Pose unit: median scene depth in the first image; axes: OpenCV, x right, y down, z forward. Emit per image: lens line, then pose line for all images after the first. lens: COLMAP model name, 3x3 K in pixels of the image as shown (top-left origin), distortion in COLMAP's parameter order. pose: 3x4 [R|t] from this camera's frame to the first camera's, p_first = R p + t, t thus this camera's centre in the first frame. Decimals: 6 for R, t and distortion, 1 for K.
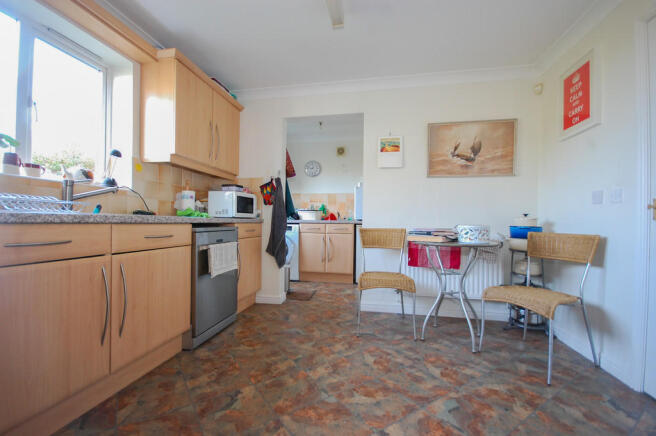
lens RADIAL K [[288.5, 0, 327.6], [0, 288.5, 219.6], [0, 0, 1]] dist [0.002354, -0.000268]
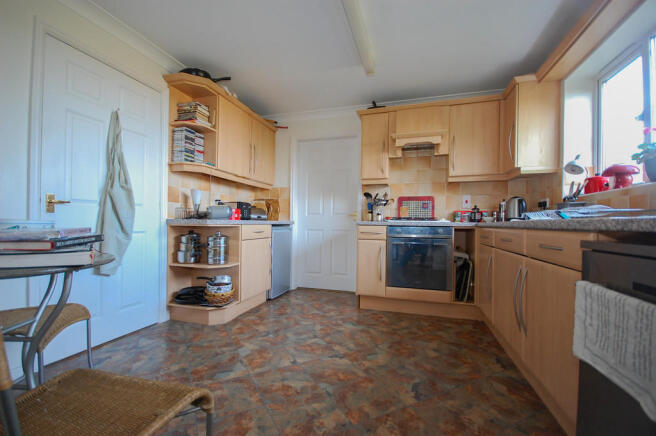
lens RADIAL K [[288.5, 0, 327.4], [0, 288.5, 222.5], [0, 0, 1]] dist [0.002354, -0.000268]
pose [[-0.994098, -0.026864, 0.105105, -0.099272], [-0.028338, 0.999520, -0.012555, 0.026630], [-0.104717, -0.015459, -0.994382, 2.112322]]
